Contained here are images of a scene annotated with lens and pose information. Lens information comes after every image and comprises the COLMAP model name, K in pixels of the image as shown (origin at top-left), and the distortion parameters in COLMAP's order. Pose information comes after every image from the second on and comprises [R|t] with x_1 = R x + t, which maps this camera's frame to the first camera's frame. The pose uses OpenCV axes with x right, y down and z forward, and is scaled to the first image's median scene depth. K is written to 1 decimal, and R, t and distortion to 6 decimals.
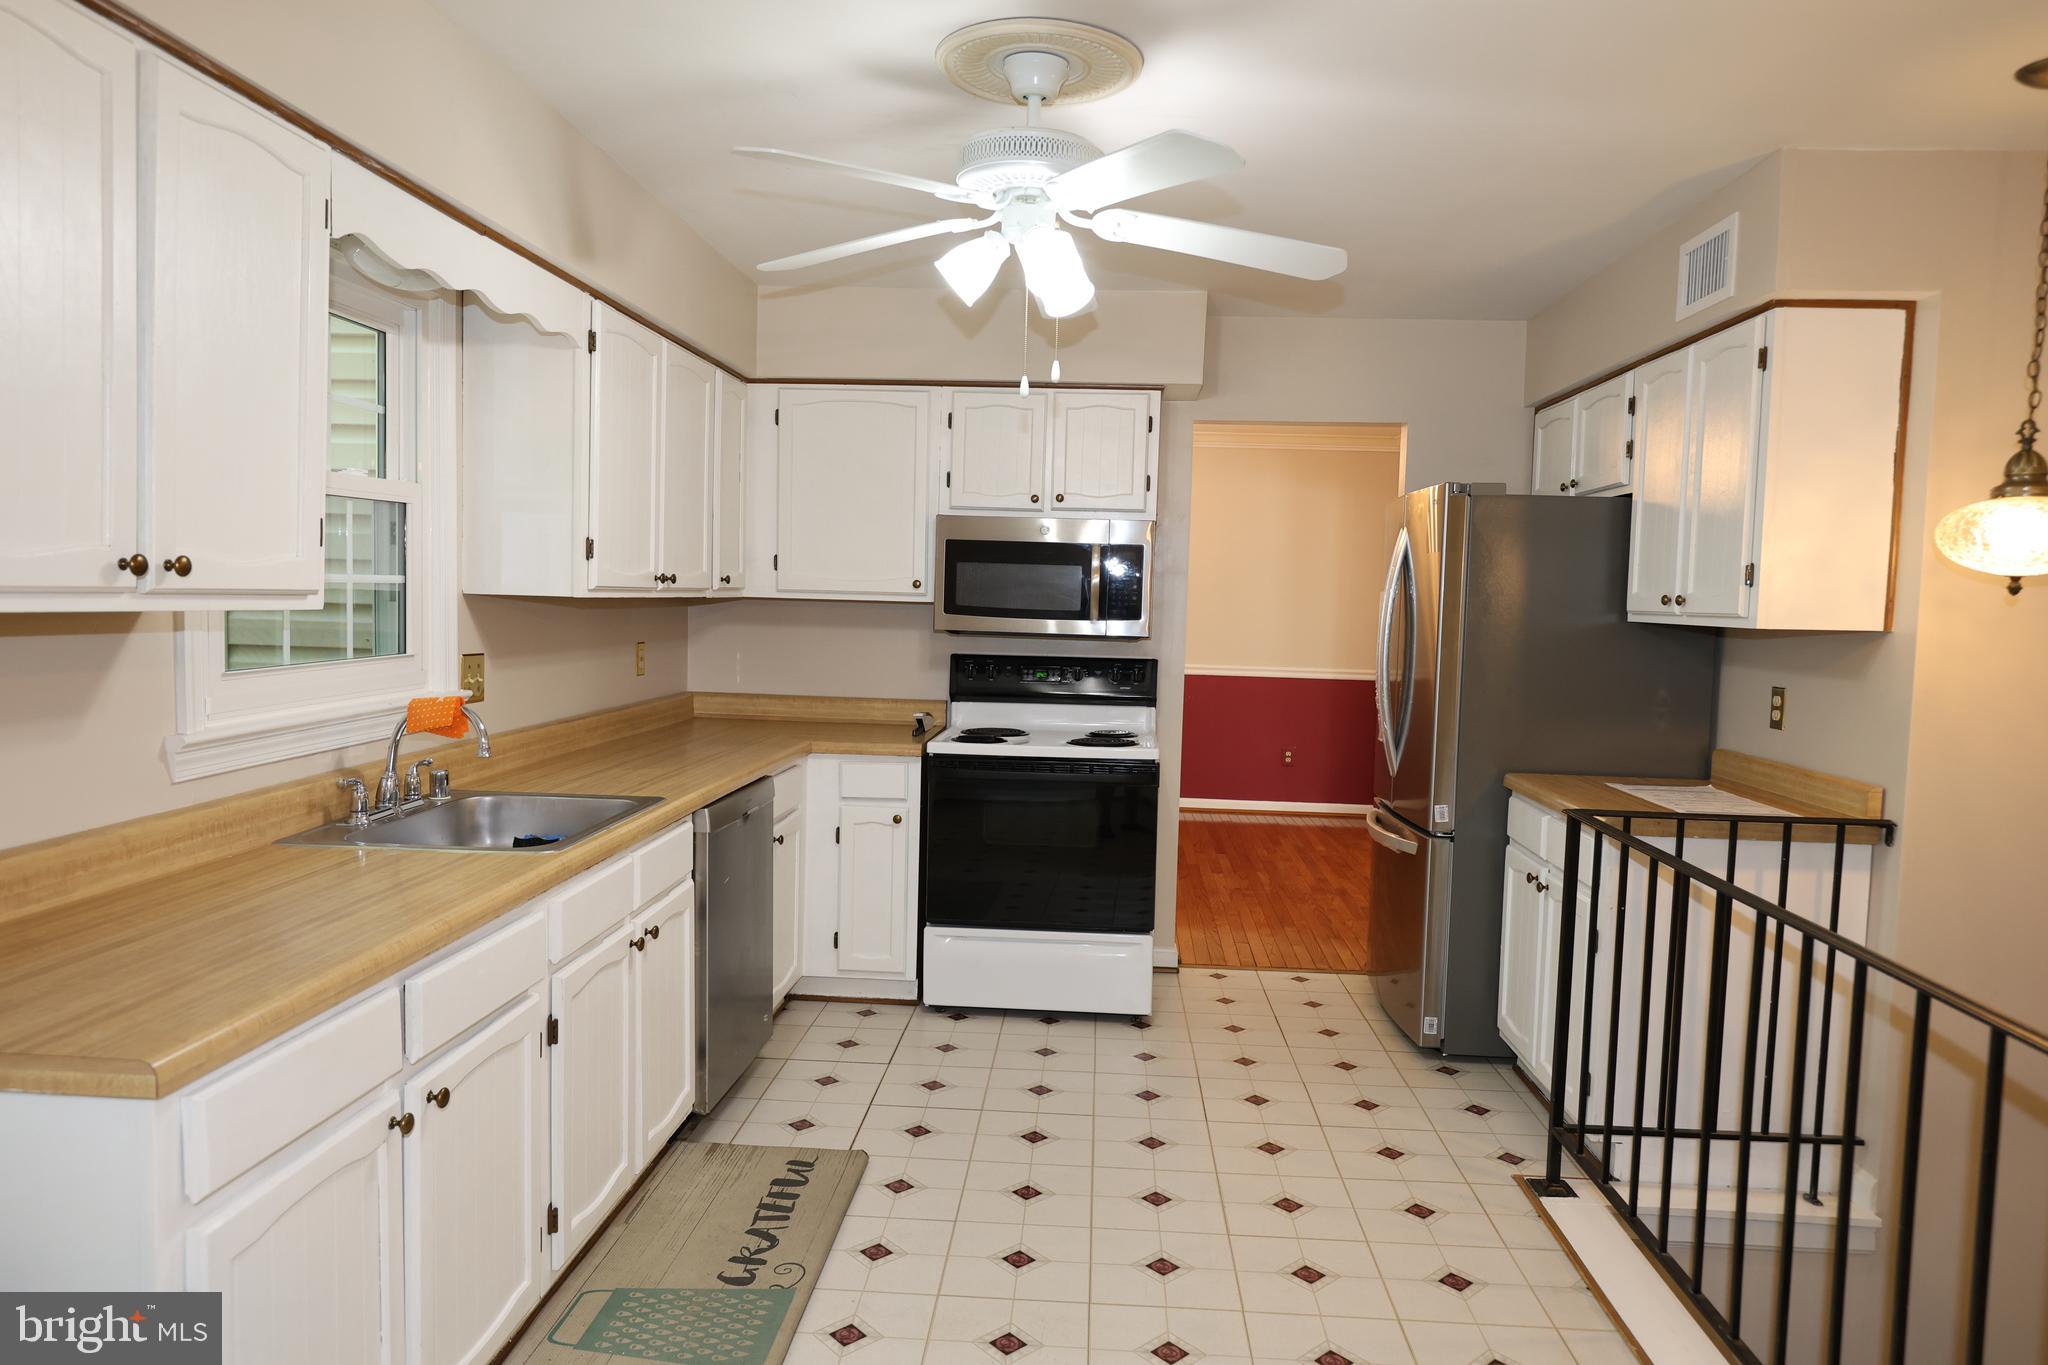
lens RADIAL K [[1268.4, 0, 1034.7], [0, 1268.4, 679.3], [0, 0, 1]] dist [-0.013537, 0.003960]
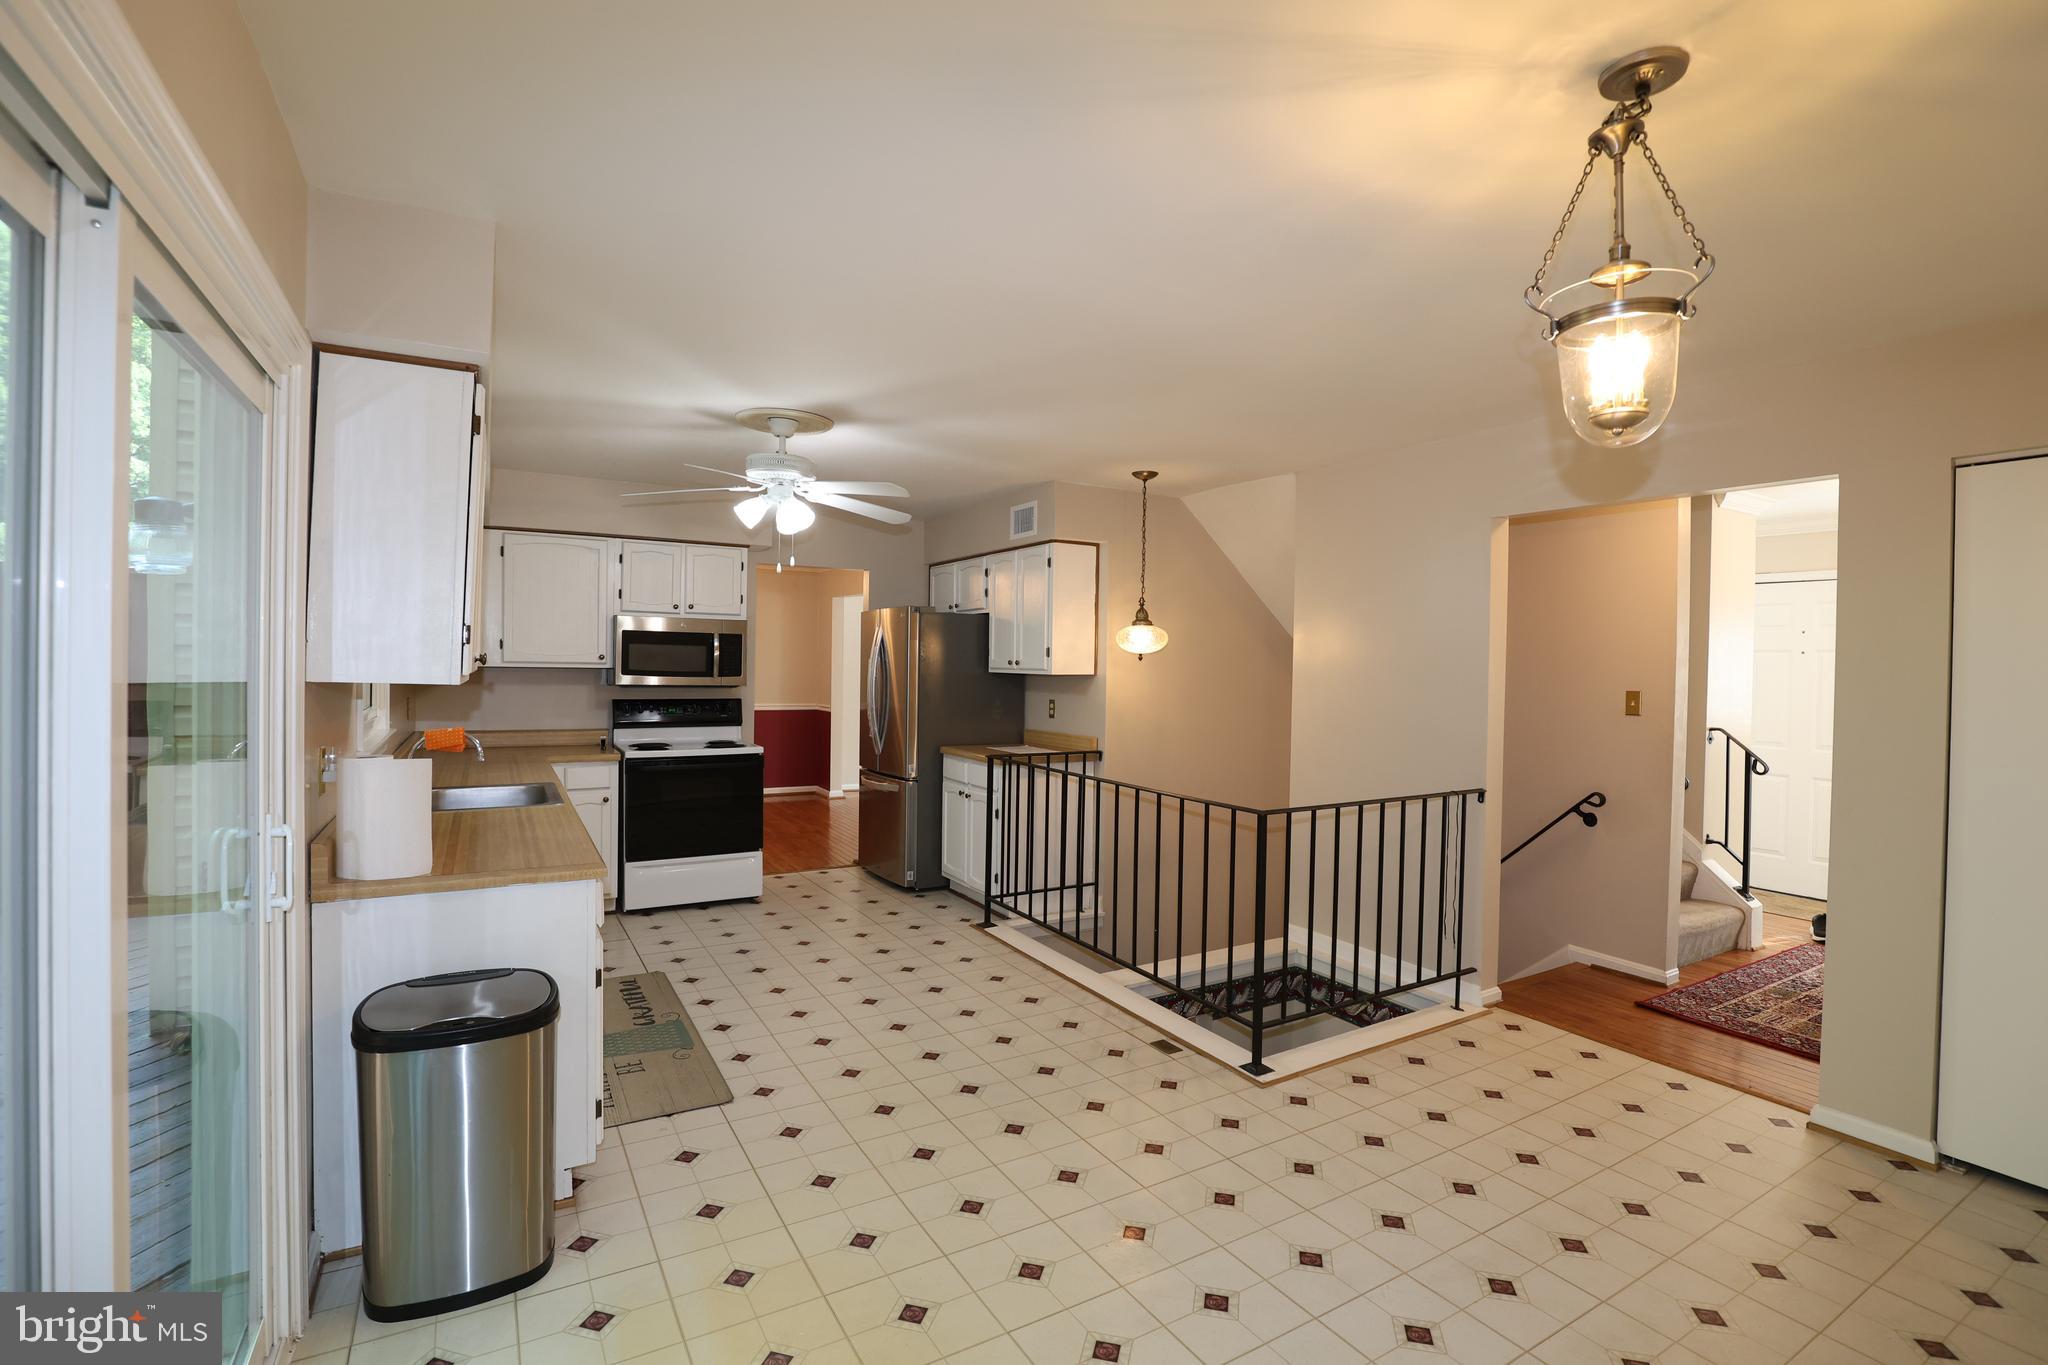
lens RADIAL K [[934.2, 0, 1029.3], [0, 934.2, 674.9], [0, 0, 1]] dist [-0.039363, 0.006034]
pose [[0.828034, -0.019124, 0.560352, -0.384556], [0.043363, 0.998609, -0.029997, 0.009927], [-0.558999, 0.049137, 0.827711, -0.372403]]
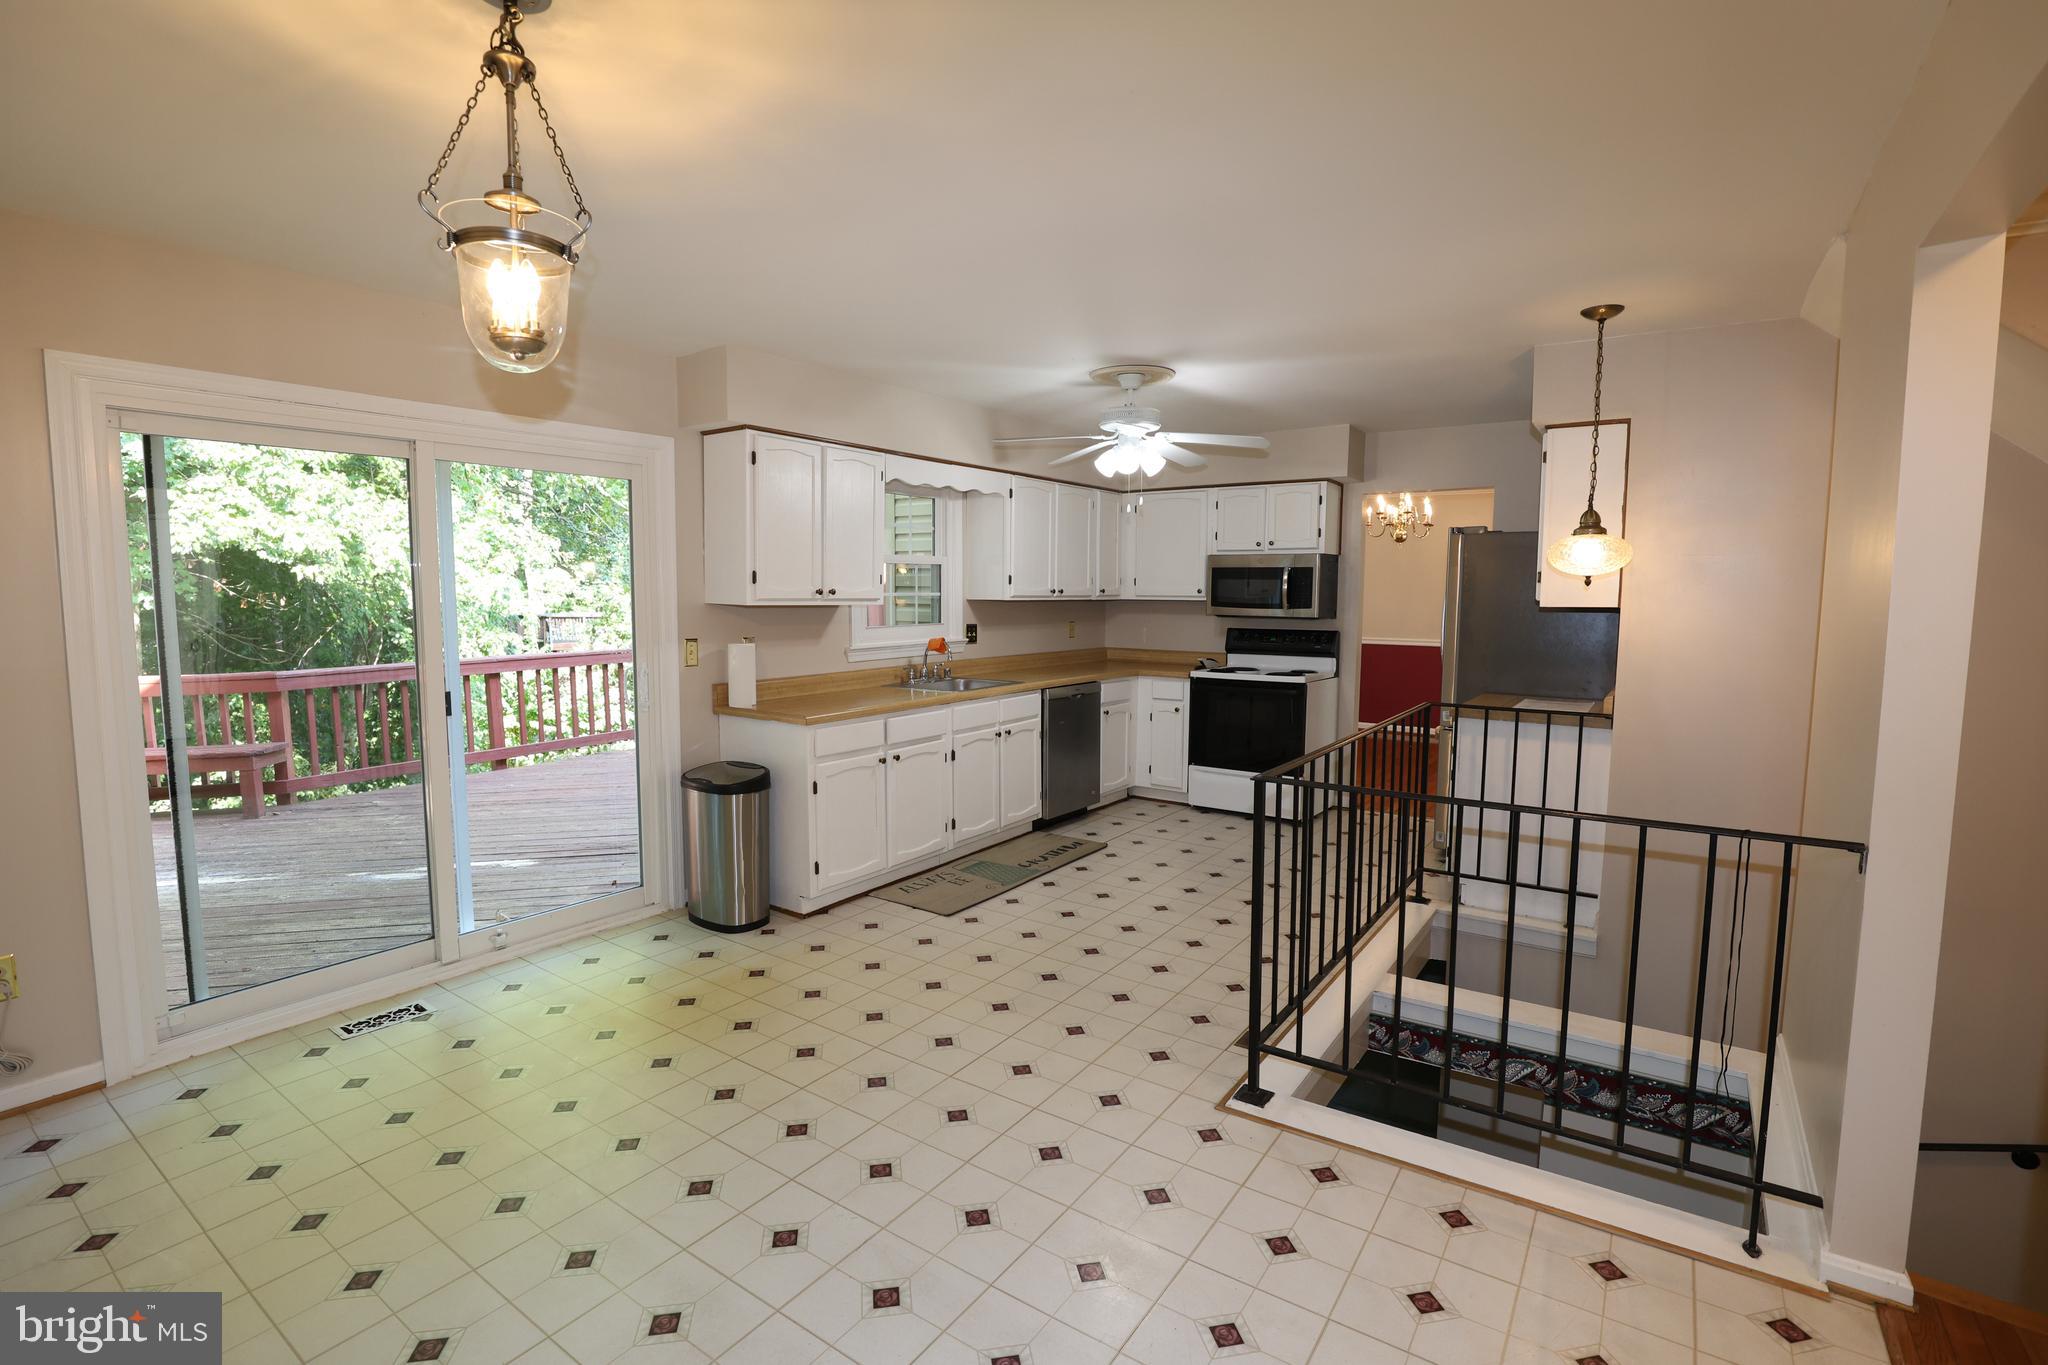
lens RADIAL K [[934.2, 0, 1032.0], [0, 934.2, 677.4], [0, 0, 1]] dist [-0.039363, 0.006034]
pose [[0.852093, 0.026011, -0.522743, 0.547039], [-0.017764, 0.999626, 0.020785, 0.039523], [0.523089, -0.008425, 0.852237, -0.433158]]
